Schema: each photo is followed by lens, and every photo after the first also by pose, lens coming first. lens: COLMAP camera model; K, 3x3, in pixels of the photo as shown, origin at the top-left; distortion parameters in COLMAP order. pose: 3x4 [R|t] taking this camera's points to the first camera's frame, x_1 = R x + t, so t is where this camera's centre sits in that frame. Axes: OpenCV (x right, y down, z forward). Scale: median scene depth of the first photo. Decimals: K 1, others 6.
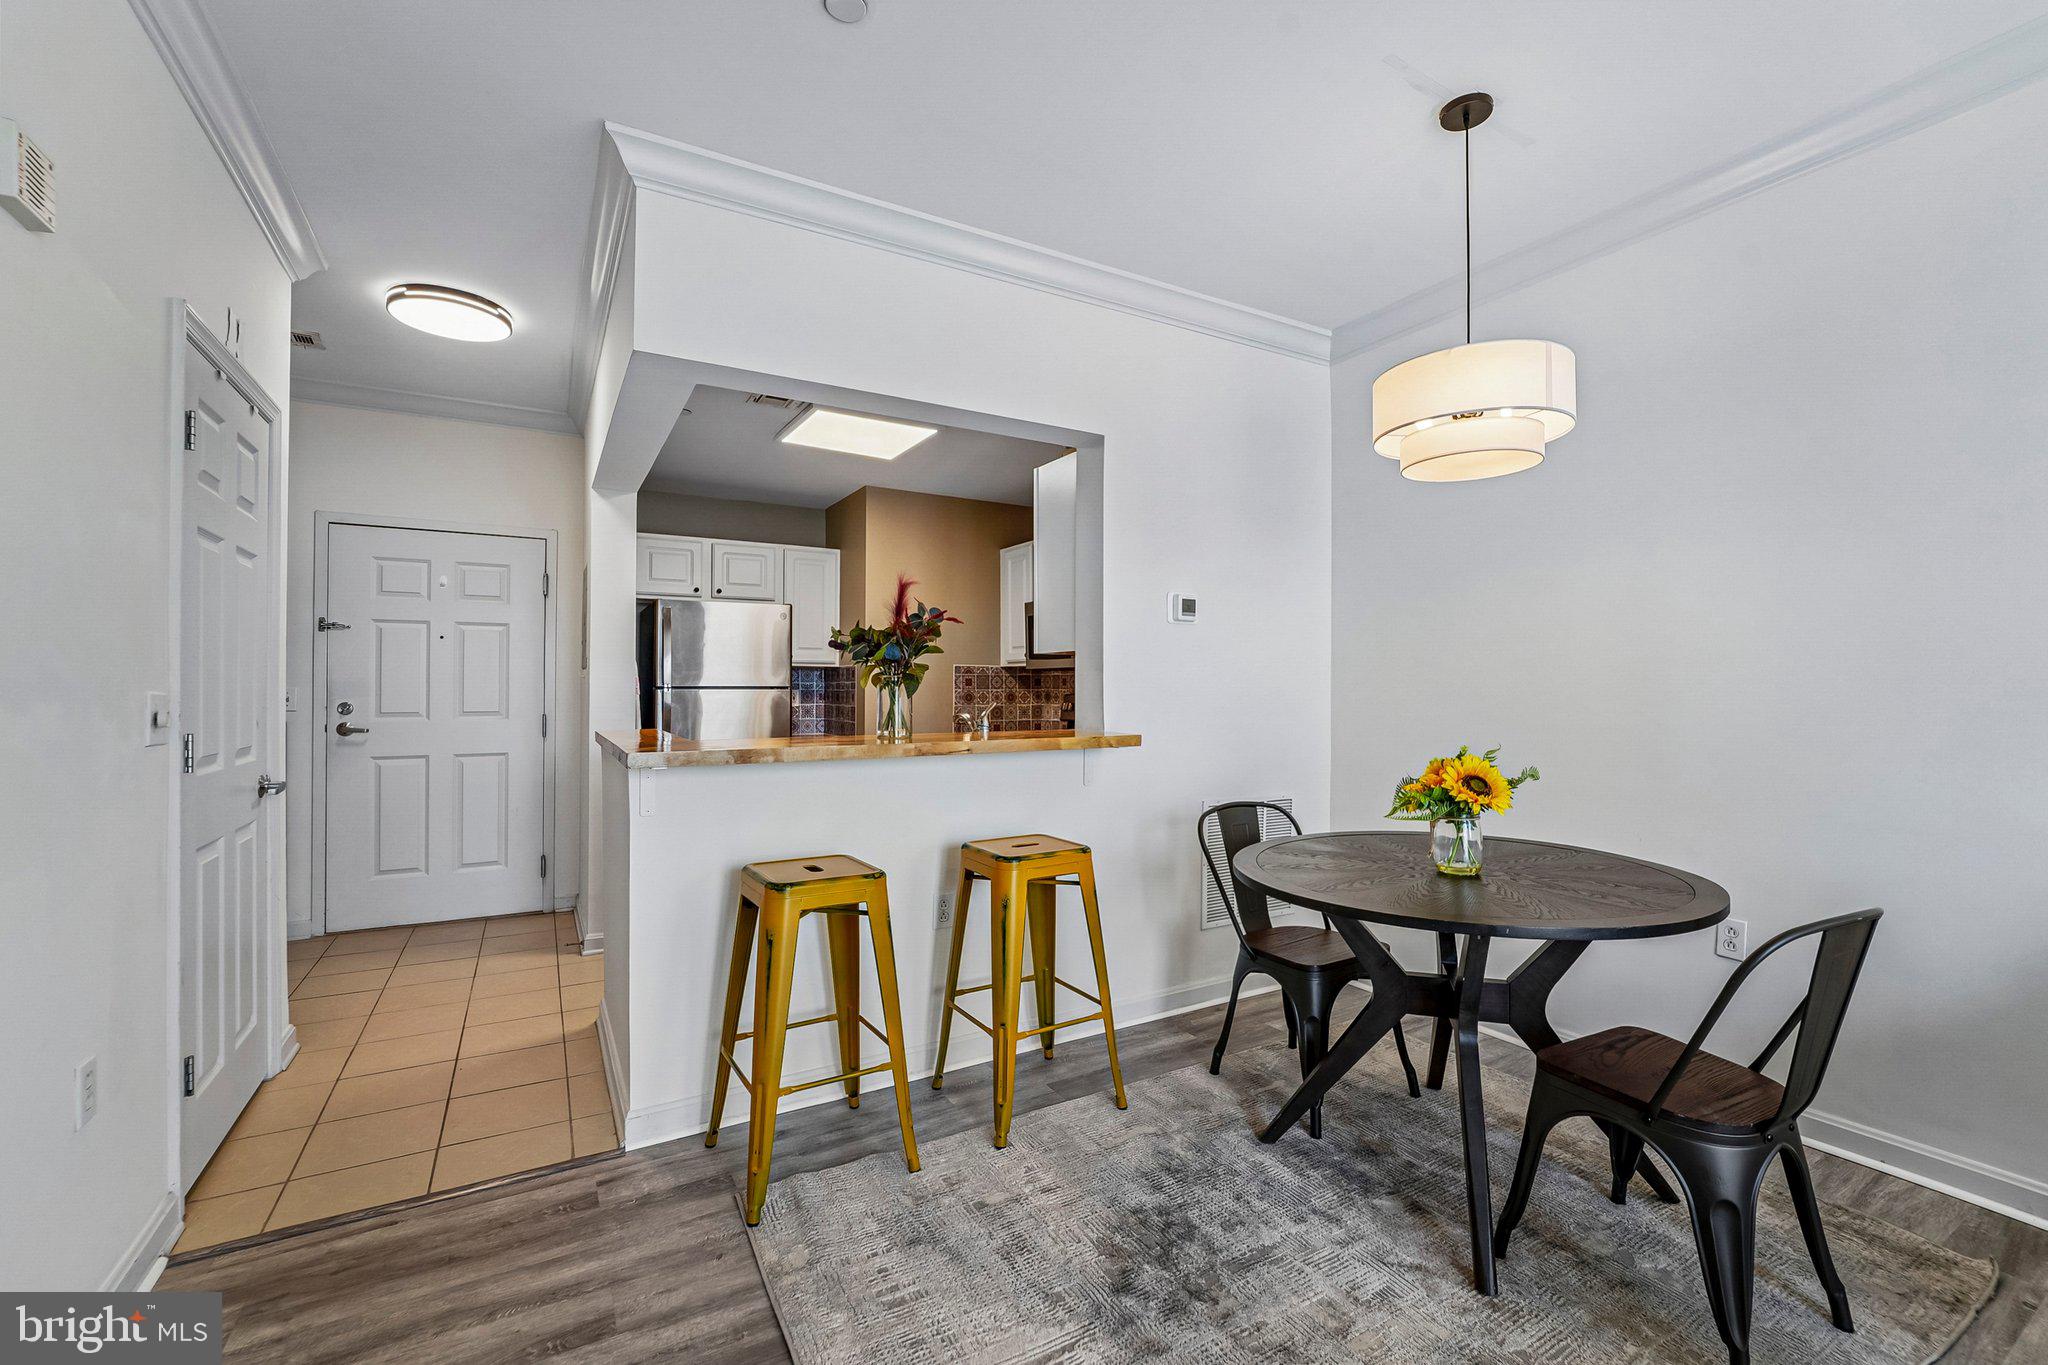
lens RADIAL K [[836.6, 0, 1019.8], [0, 836.6, 681.0], [0, 0, 1]] dist [-0.024746, 0.005025]
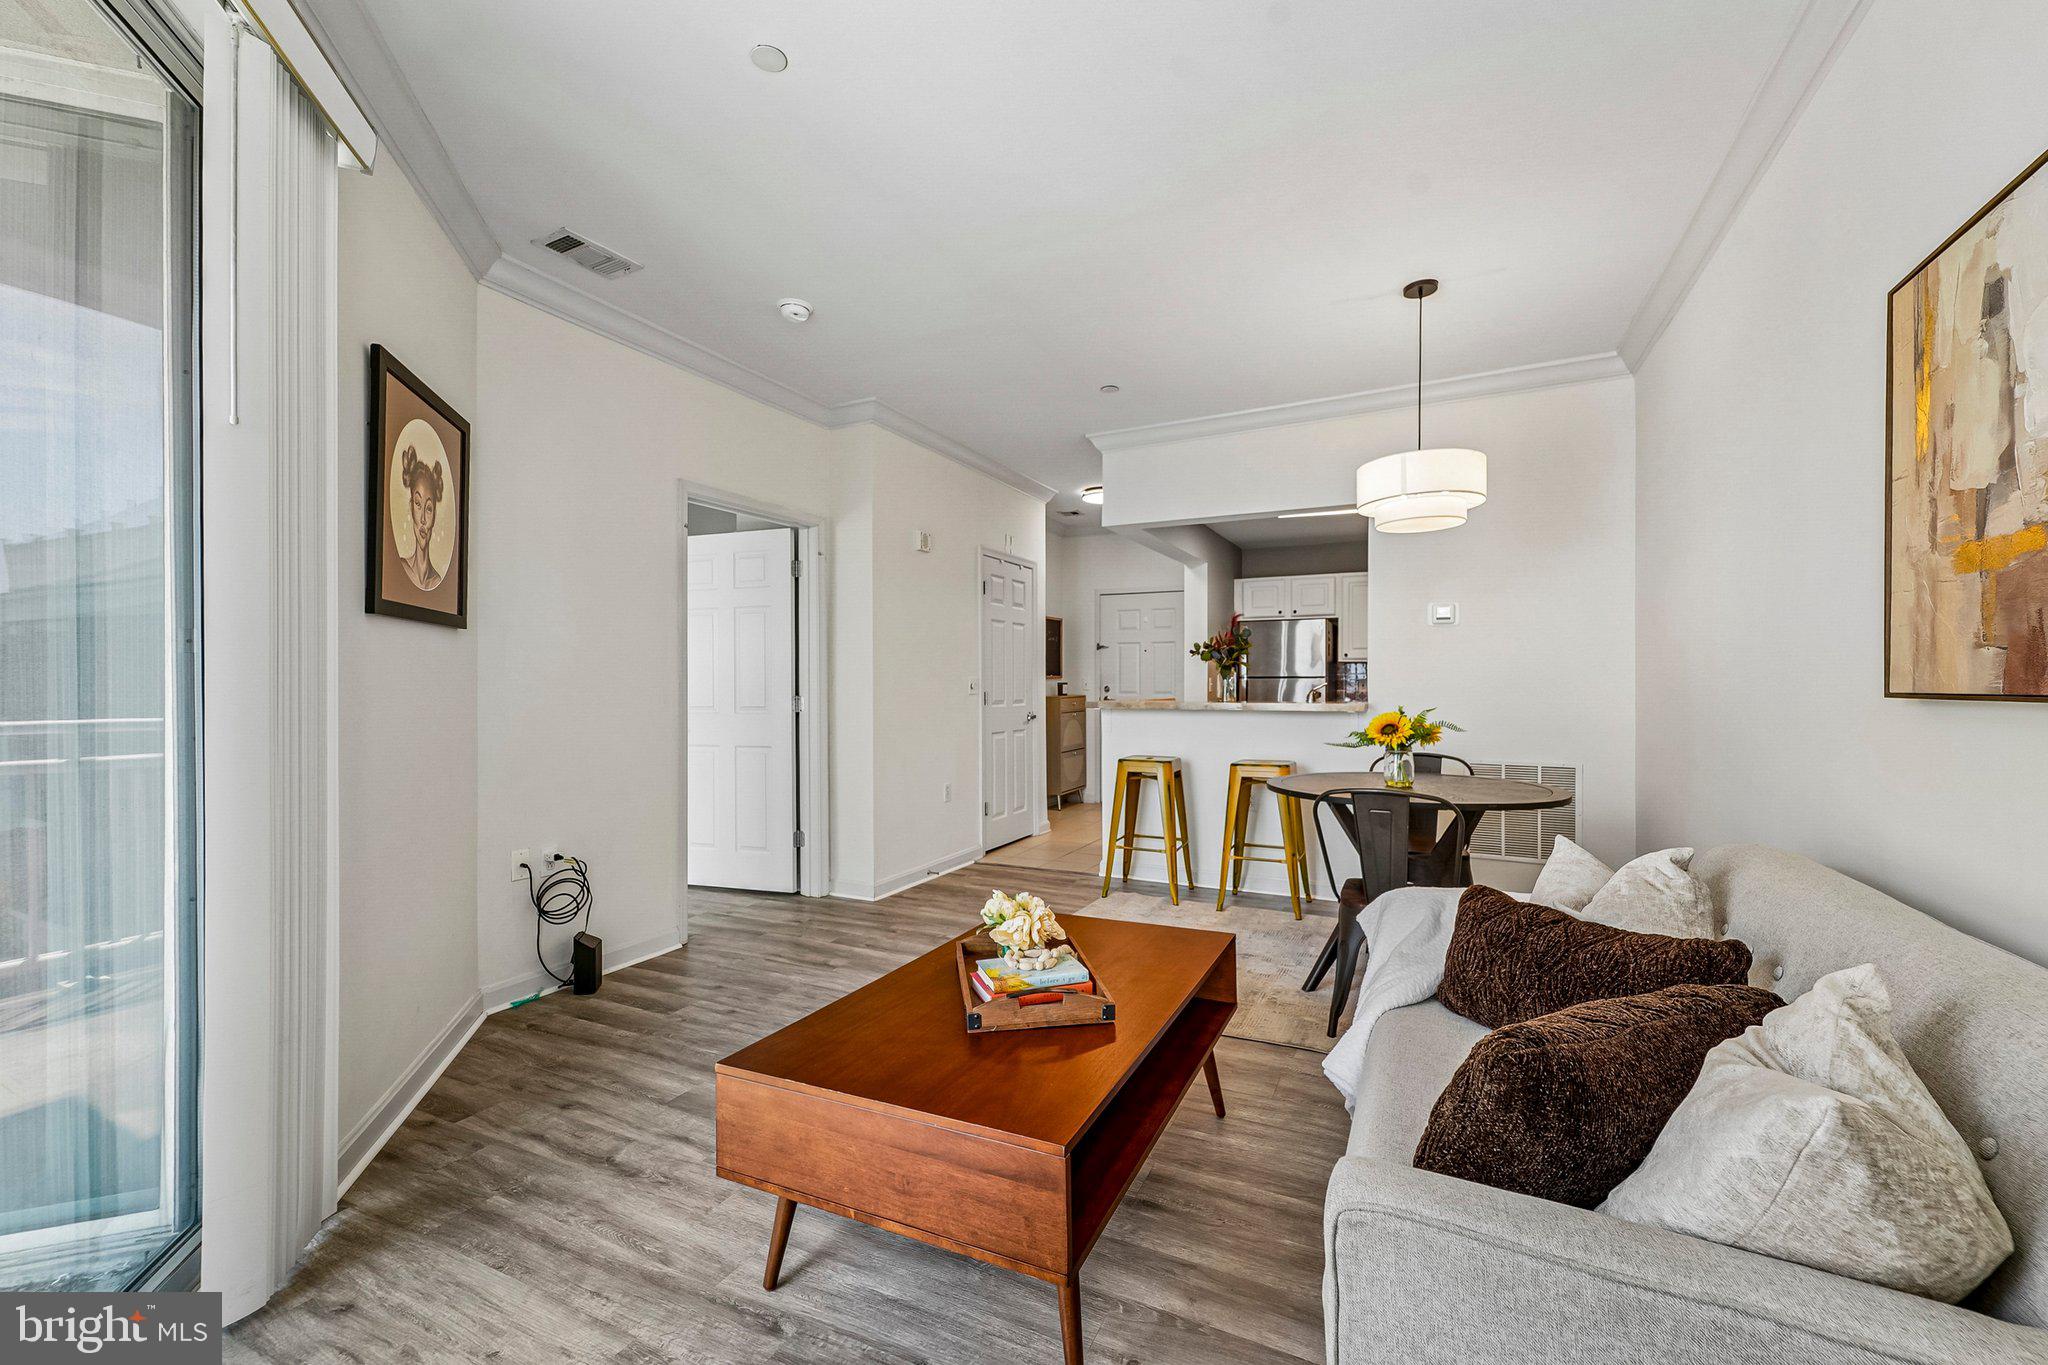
lens RADIAL K [[817.1, 0, 1029.5], [0, 817.1, 685.9], [0, 0, 1]] dist [0.023043, 0.000048]
pose [[0.547880, 0.002502, -0.836553, 0.717092], [0.006442, 0.999953, 0.007210, 0.011032], [0.836532, -0.009339, 0.547839, -0.222310]]
